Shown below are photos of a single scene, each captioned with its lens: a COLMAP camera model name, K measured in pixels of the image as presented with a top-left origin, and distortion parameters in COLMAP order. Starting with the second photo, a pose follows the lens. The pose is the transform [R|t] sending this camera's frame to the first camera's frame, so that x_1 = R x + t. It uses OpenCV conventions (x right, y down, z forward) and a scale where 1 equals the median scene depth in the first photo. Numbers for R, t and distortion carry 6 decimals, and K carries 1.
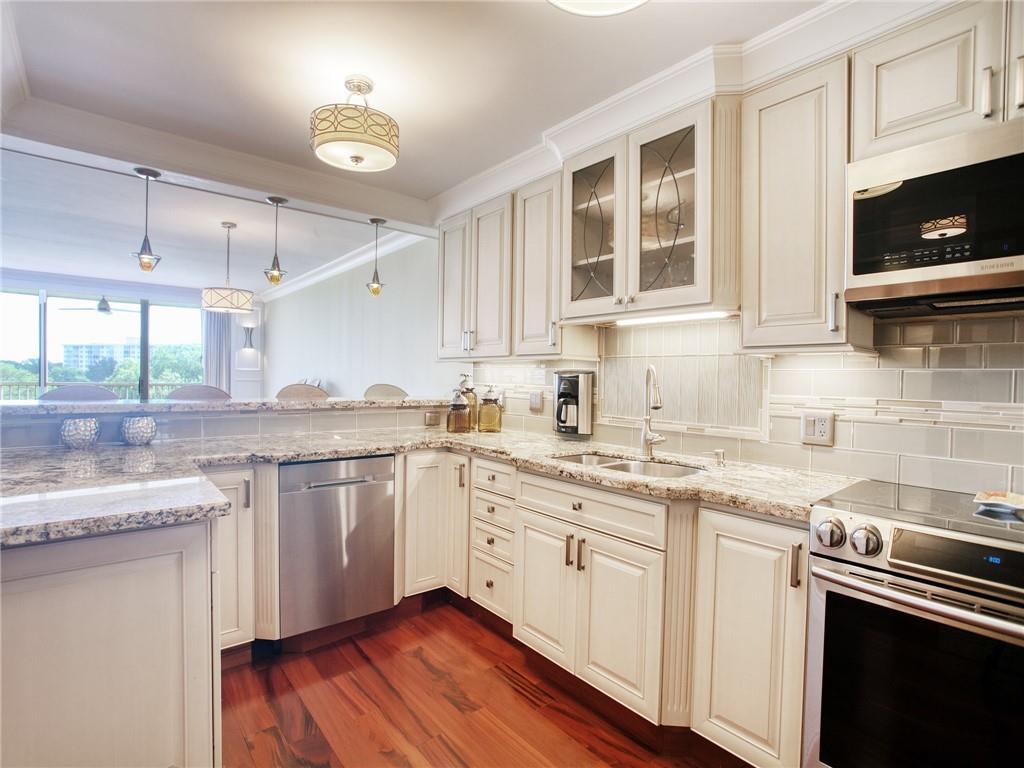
lens RADIAL K [[503.2, 0, 506.4], [0, 503.2, 386.8], [0, 0, 1]] dist [-0.066656, 0.026931]
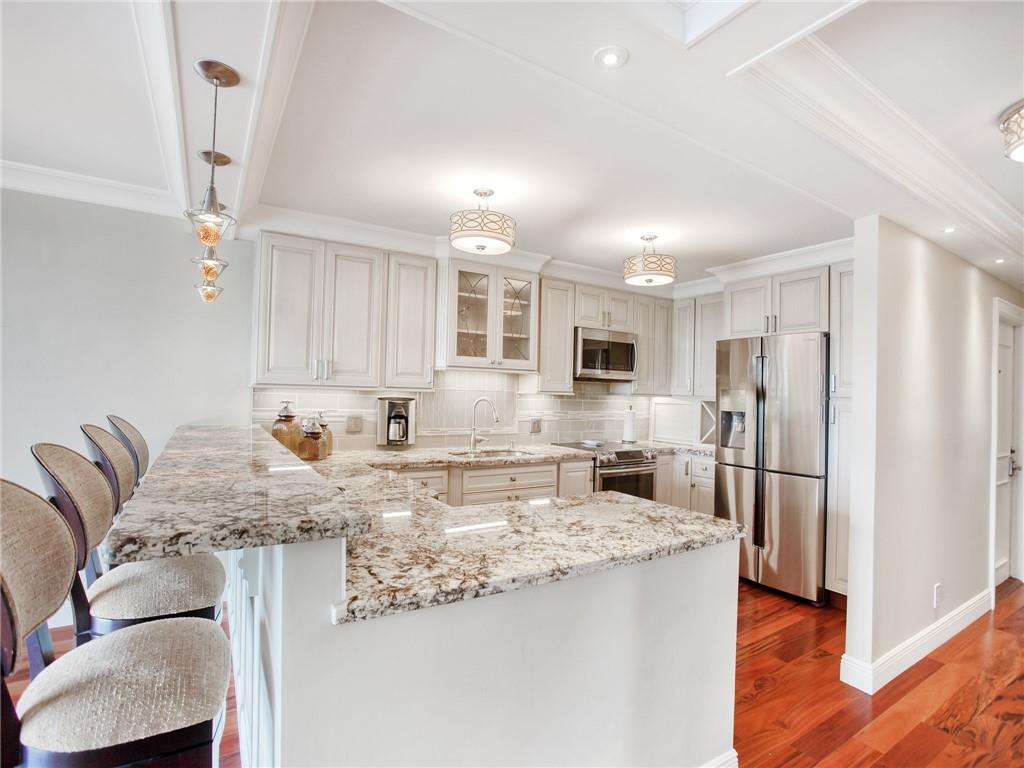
lens RADIAL K [[500.9, 0, 512.0], [0, 500.9, 384.0], [0, 0, 1]] dist [-0.061224, 0.022457]
pose [[0.129832, -0.000739, 0.991536, -1.309684], [-0.009316, 0.999955, 0.001965, -0.085404], [-0.991492, -0.009493, 0.129819, 0.615240]]
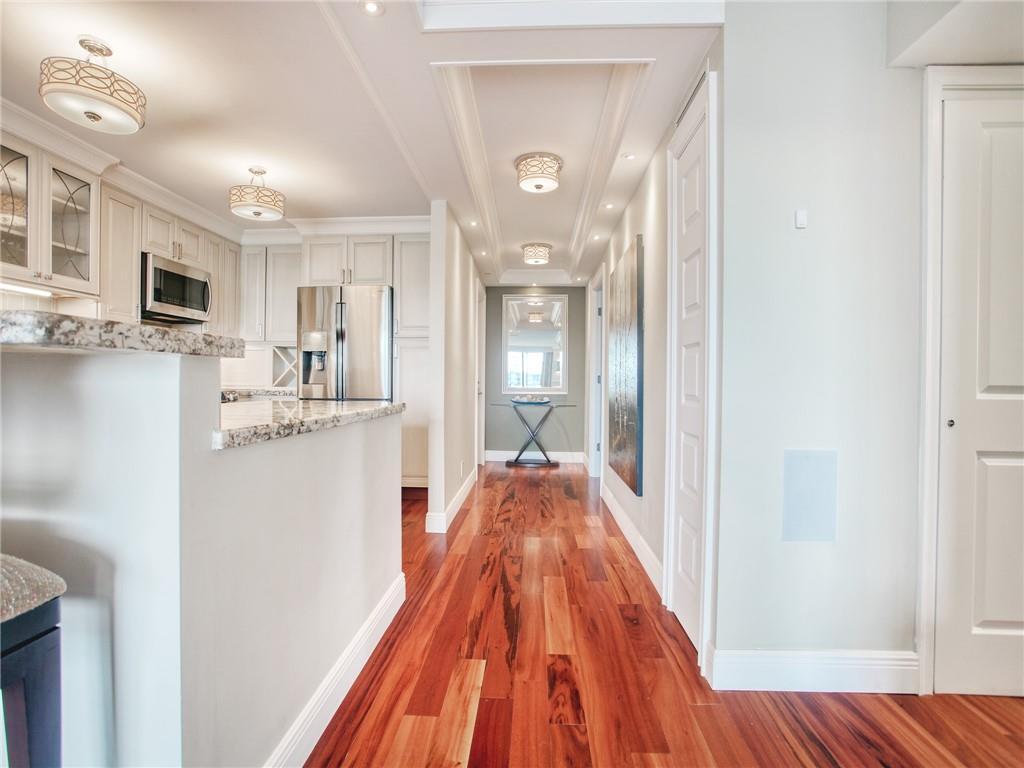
lens RADIAL K [[503.2, 0, 506.4], [0, 503.2, 386.8], [0, 0, 1]] dist [-0.066656, 0.026931]
pose [[-0.733424, -0.033161, 0.678962, -1.363881], [-0.014305, 0.999341, 0.033356, 0.055711], [-0.679621, 0.014752, -0.733415, 0.960777]]
